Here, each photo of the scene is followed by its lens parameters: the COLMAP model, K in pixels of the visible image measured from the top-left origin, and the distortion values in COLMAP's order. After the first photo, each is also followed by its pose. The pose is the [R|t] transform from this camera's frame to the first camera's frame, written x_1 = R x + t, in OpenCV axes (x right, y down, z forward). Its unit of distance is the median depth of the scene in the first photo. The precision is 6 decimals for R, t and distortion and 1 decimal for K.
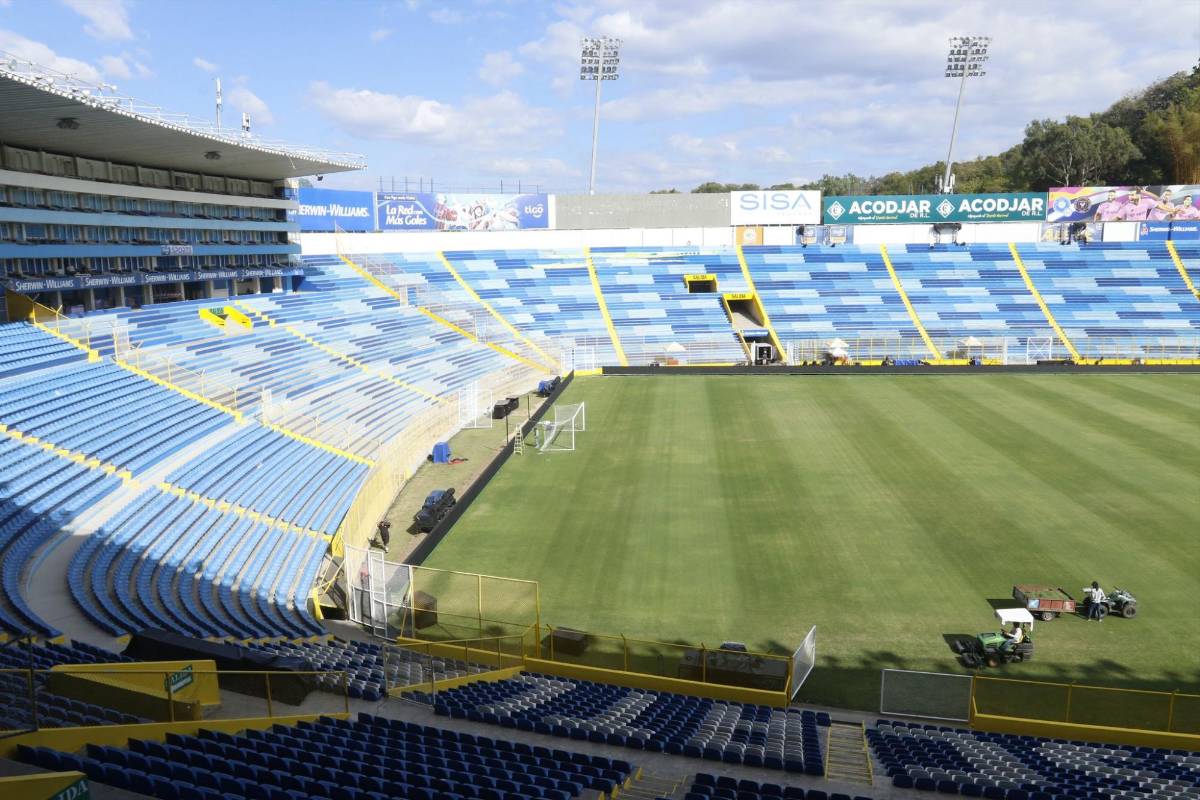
lens RADIAL K [[894.0, 0, 591.9], [0, 894.0, 398.8], [0, 0, 1]] dist [-0.075692, 0.058173]
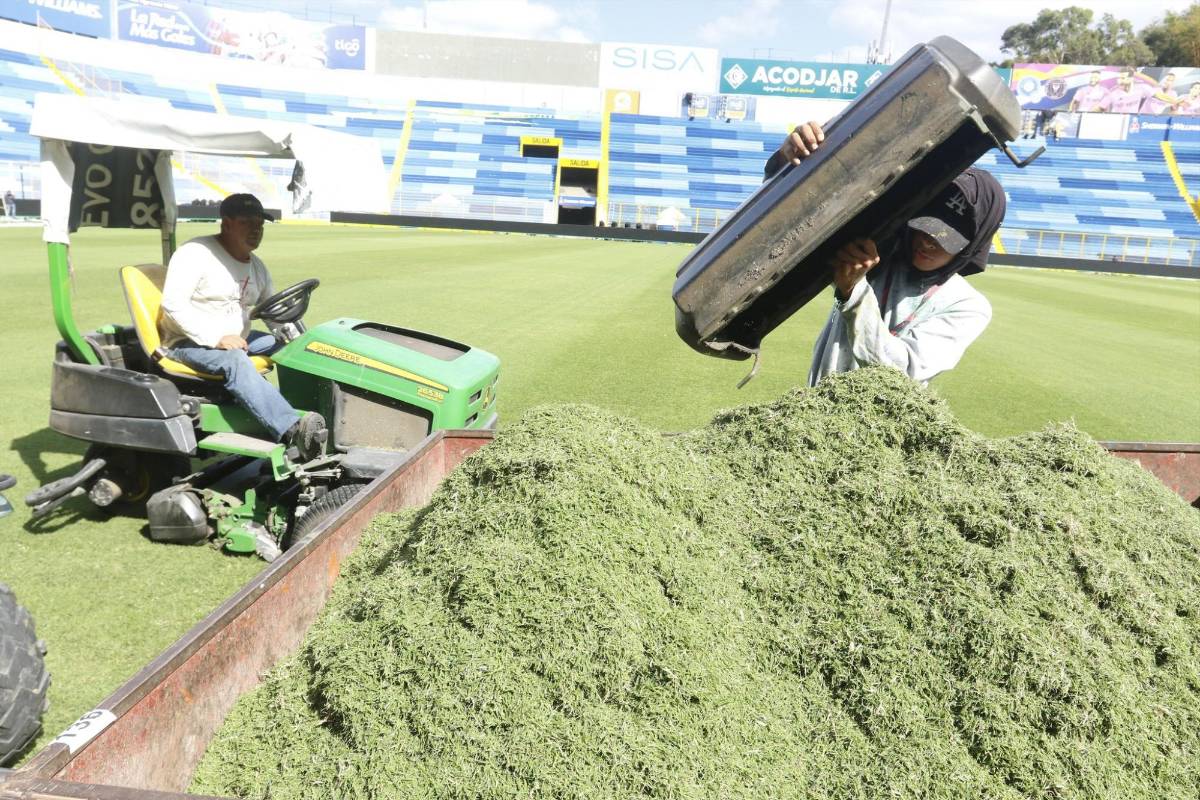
lens RADIAL K [[872.3, 0, 576.2], [0, 872.3, 391.5], [0, 0, 1]] dist [-0.055918, 0.027972]
pose [[0.995639, 0.084905, -0.038646, 0.196837], [-0.083525, 0.995854, 0.036025, 0.052018], [0.041545, -0.032640, 0.998603, 0.230338]]
